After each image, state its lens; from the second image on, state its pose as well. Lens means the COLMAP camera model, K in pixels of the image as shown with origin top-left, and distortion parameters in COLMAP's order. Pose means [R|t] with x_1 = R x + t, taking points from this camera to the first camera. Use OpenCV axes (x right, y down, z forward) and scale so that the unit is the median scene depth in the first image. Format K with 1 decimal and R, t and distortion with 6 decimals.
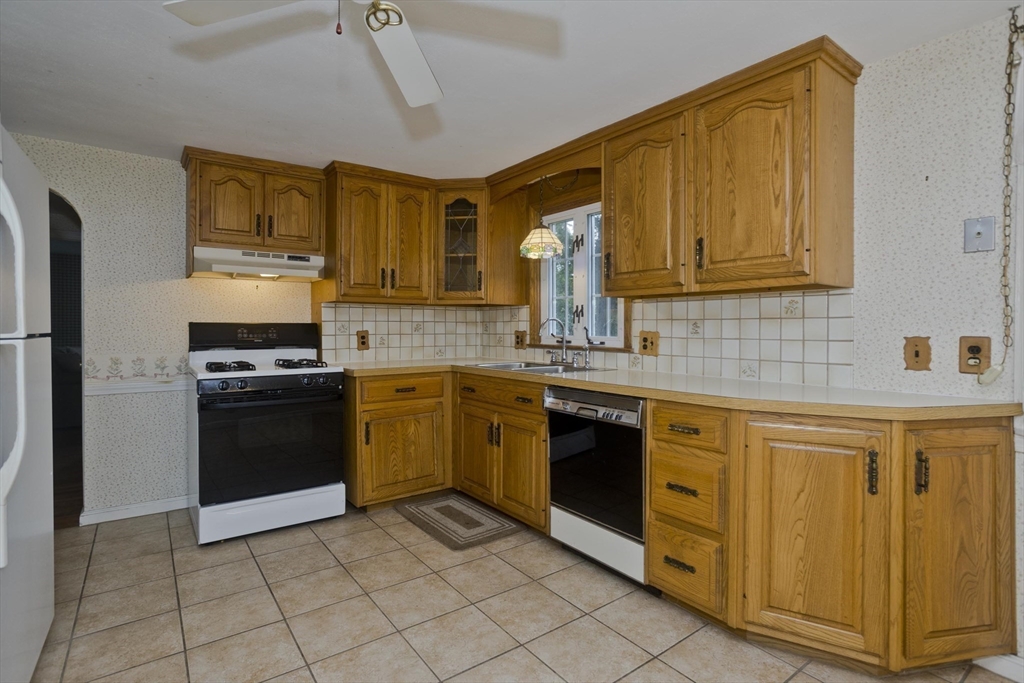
lens RADIAL K [[519.6, 0, 499.2], [0, 519.6, 326.7], [0, 0, 1]] dist [-0.052499, 0.033492]
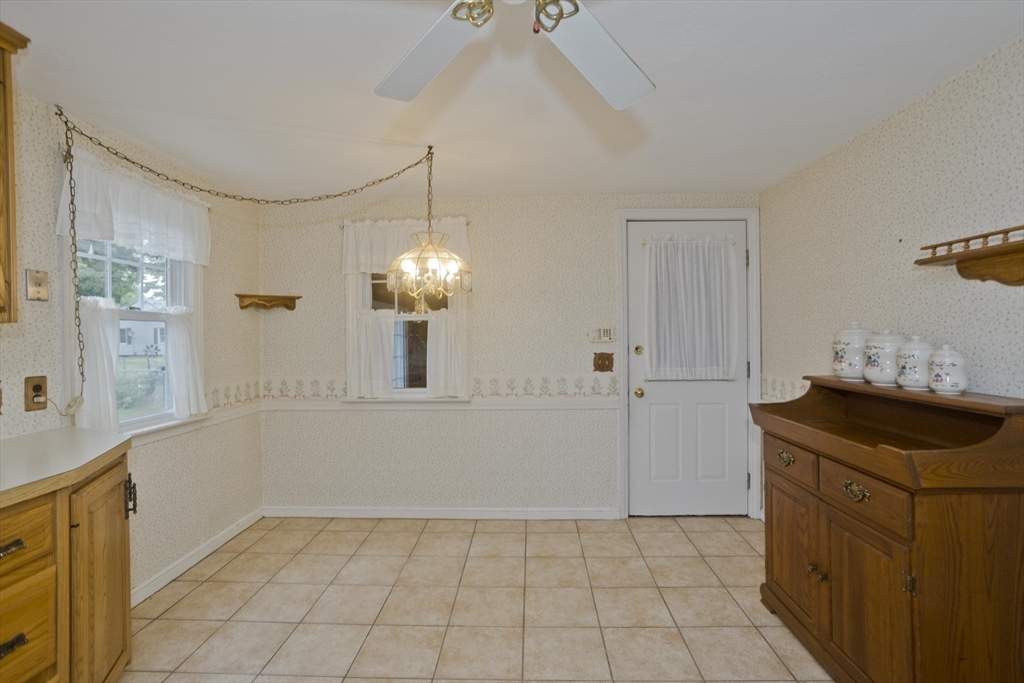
lens RADIAL K [[497.8, 0, 501.8], [0, 497.8, 335.6], [0, 0, 1]] dist [-0.049899, 0.029300]
pose [[-0.786473, 0.005140, 0.617603, -0.324056], [0.008247, 0.999964, 0.002179, -0.039002], [-0.617570, 0.006807, -0.786487, 0.737673]]
